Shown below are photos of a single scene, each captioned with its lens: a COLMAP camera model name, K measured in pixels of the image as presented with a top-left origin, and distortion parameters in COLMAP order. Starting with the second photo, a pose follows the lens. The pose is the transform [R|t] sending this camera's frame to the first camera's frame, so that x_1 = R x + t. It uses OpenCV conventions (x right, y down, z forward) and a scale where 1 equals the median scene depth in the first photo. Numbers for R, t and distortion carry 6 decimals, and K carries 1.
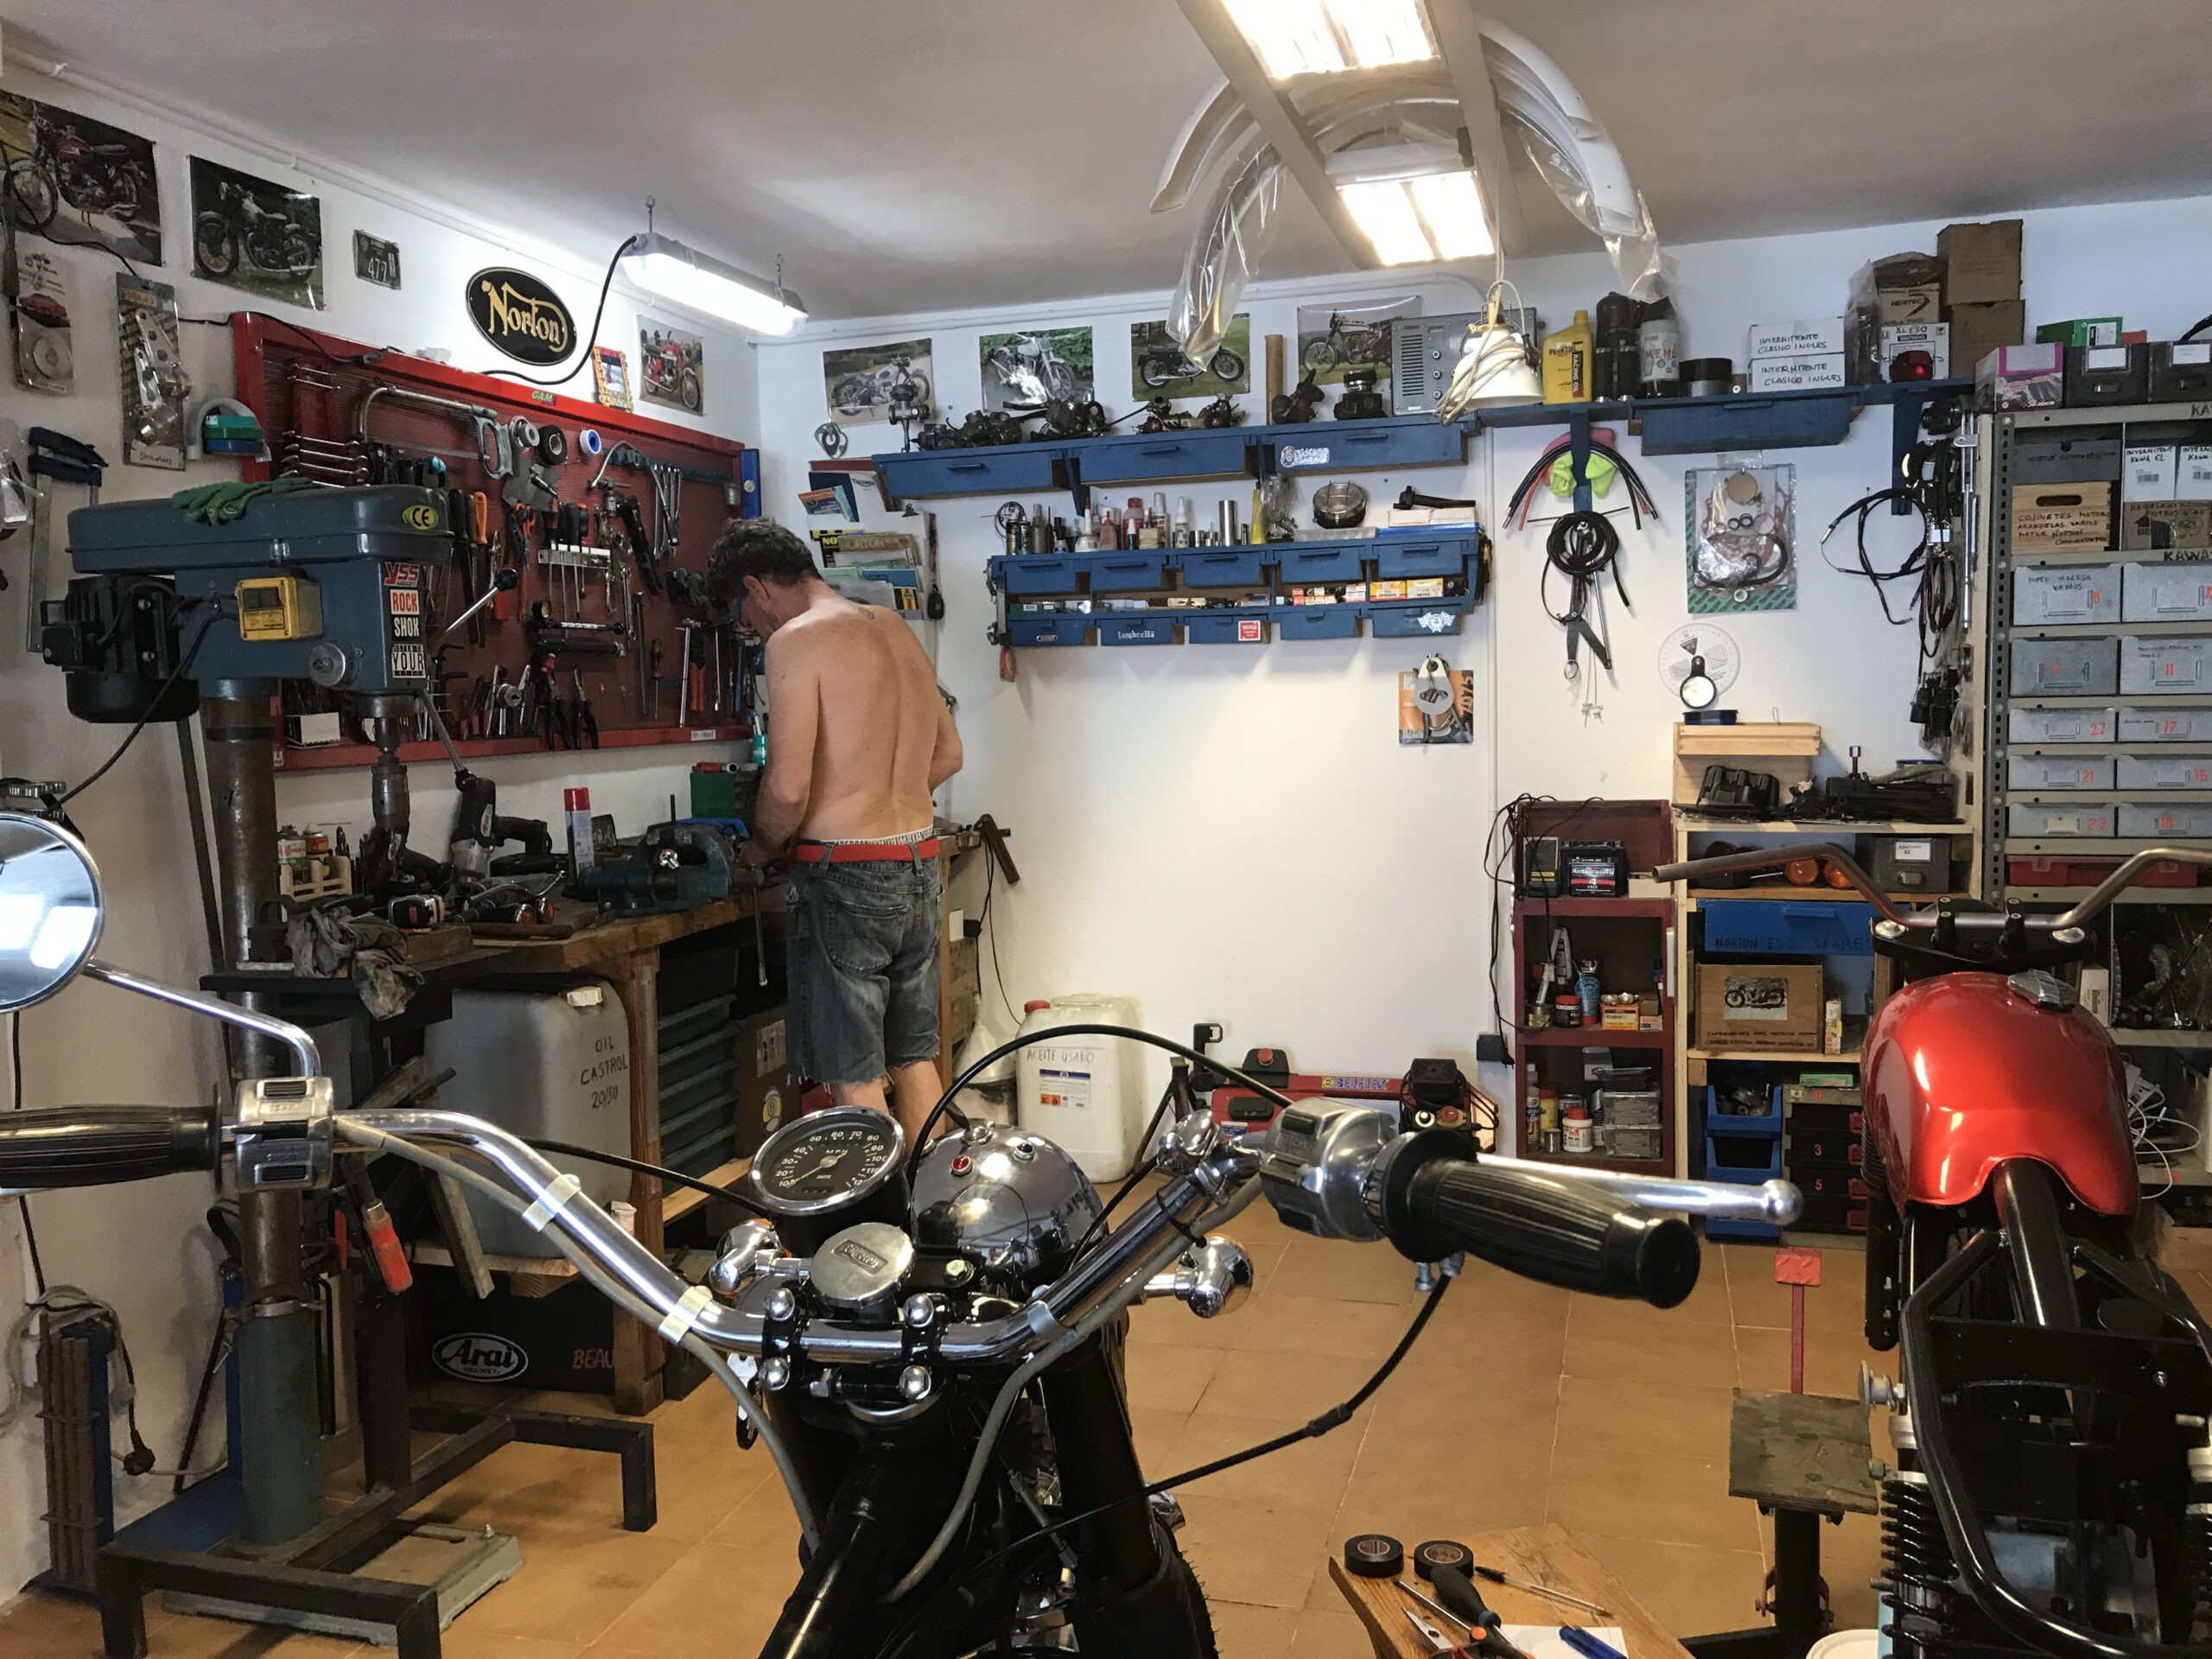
lens RADIAL K [[1808.1, 0, 1106.0], [0, 1808.1, 829.5], [0, 0, 1]] dist [0.074209, -0.056093]
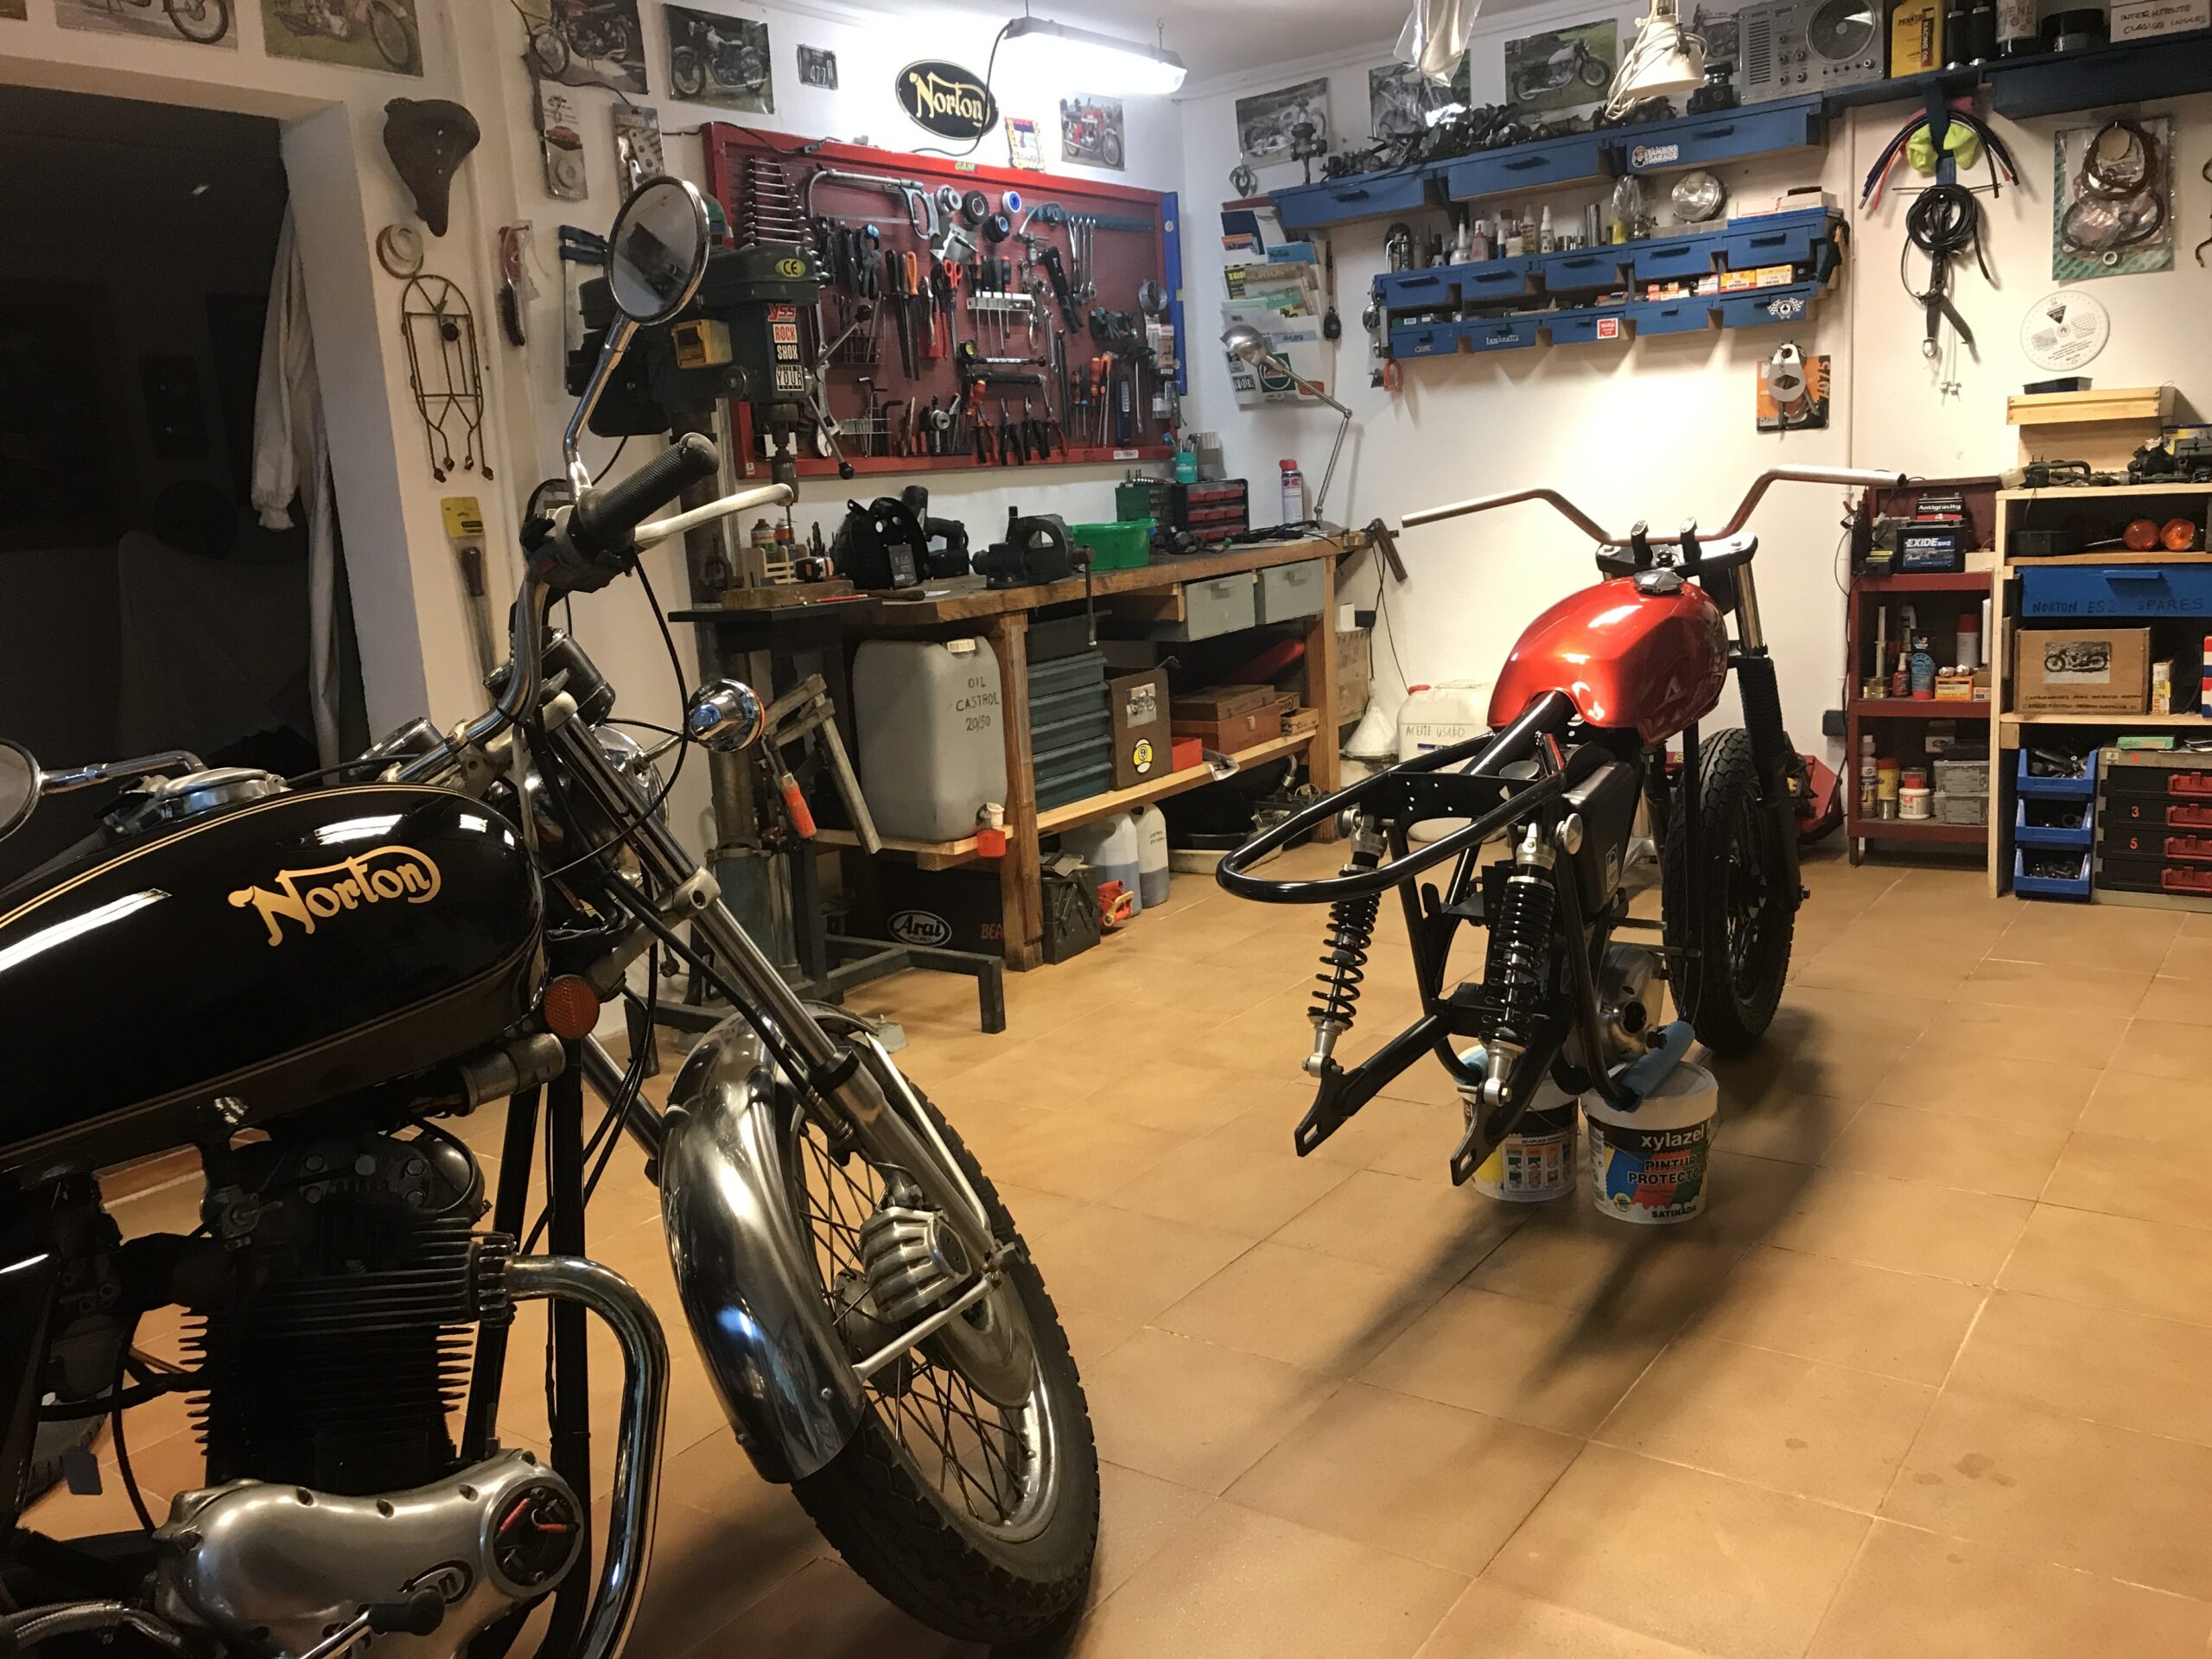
lens RADIAL K [[1762.6, 0, 1106.0], [0, 1762.6, 829.5], [0, 0, 1]] dist [0.003852, -0.002160]
pose [[0.945850, 0.024762, -0.323658, 0.161343], [0.019629, 0.990898, 0.133176, 0.041691], [0.324010, -0.132318, 0.936755, -0.114078]]
